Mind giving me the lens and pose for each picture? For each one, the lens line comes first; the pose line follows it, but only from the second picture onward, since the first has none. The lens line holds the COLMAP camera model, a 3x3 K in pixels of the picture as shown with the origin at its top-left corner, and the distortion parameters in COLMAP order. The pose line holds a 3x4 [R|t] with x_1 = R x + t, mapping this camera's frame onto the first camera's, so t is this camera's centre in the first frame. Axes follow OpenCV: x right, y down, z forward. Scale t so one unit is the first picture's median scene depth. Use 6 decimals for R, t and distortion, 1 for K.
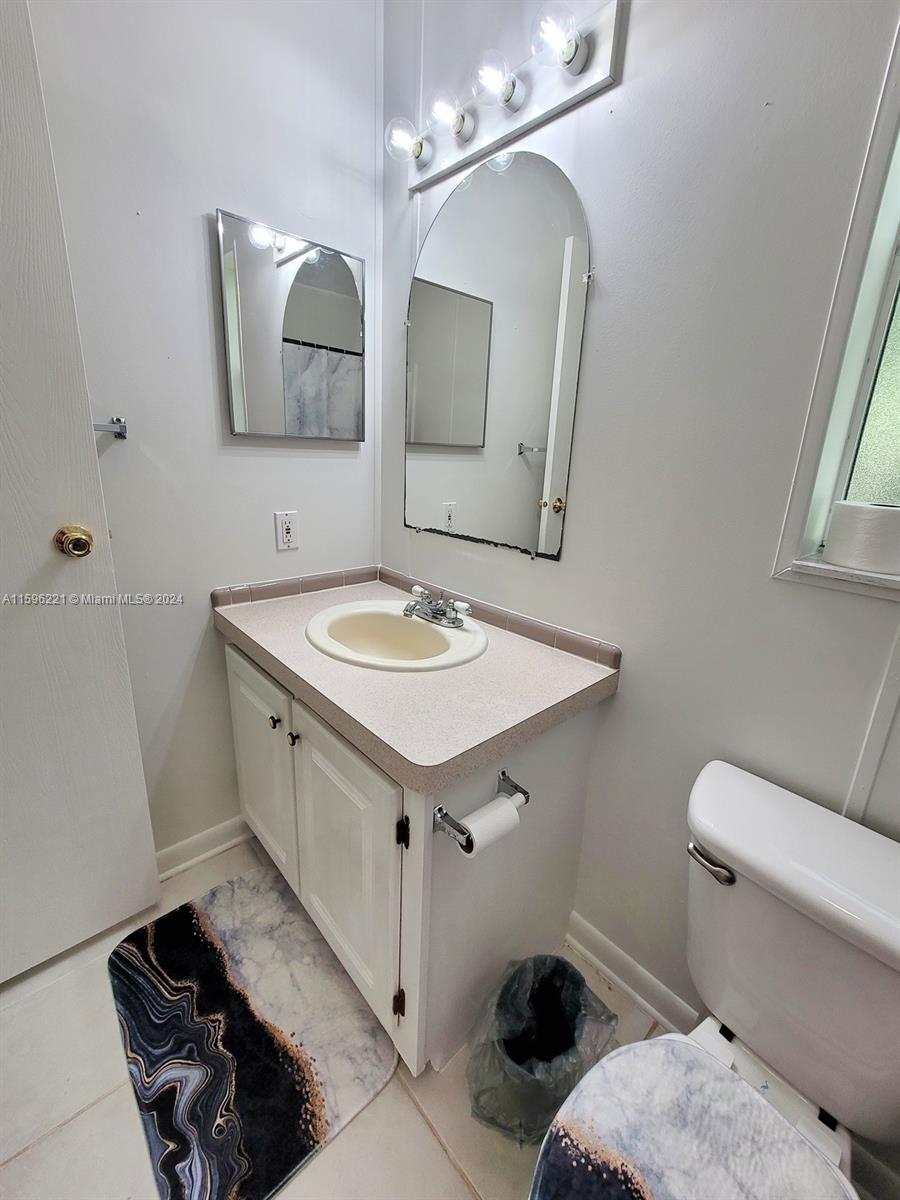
lens RADIAL K [[493.8, 0, 454.1], [0, 493.8, 588.0], [0, 0, 1]] dist [-0.004833, -0.000047]
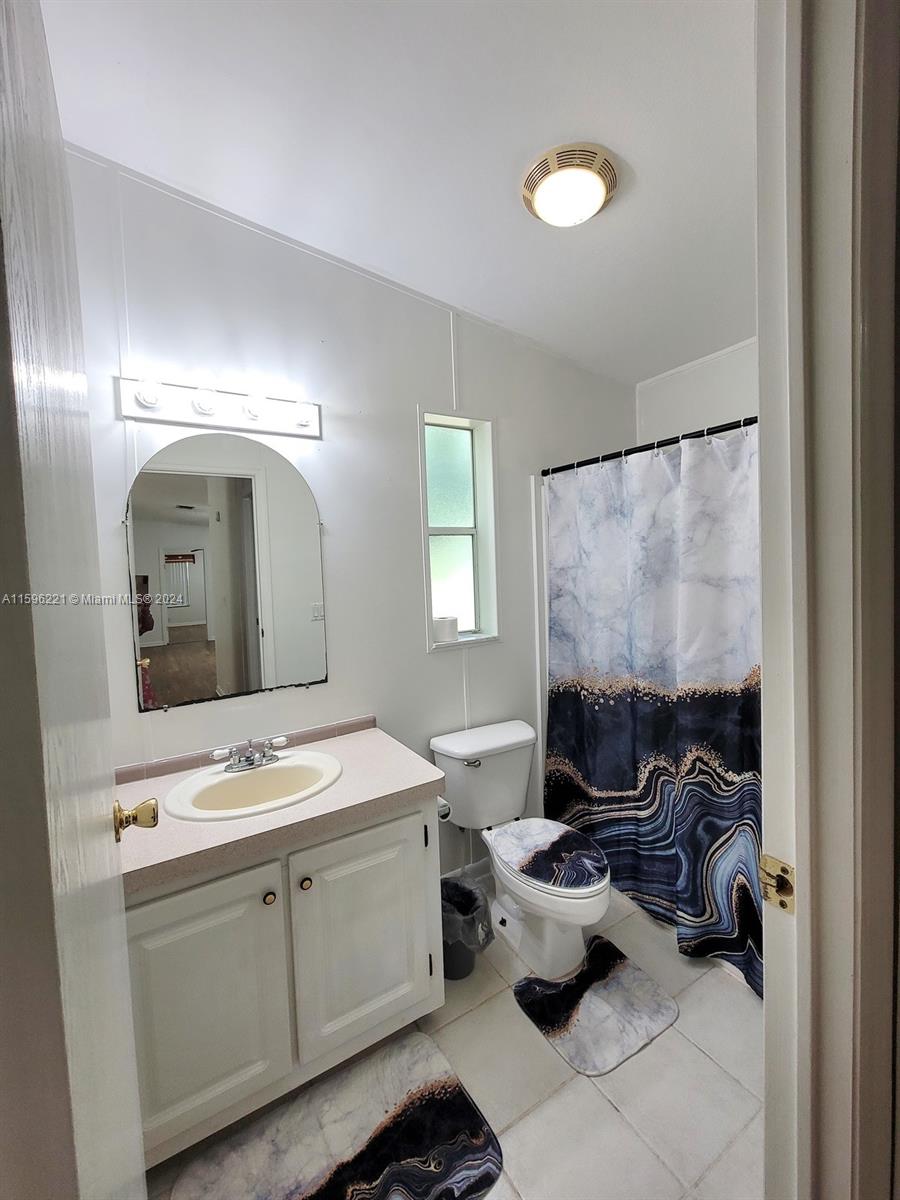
lens RADIAL K [[493.8, 0, 454.1], [0, 493.8, 588.0], [0, 0, 1]] dist [-0.004833, -0.000047]
pose [[0.180821, -0.099532, 0.978467, -1.462081], [0.310508, 0.949761, 0.039230, -0.327468], [-0.933214, 0.296728, 0.202642, 0.243674]]
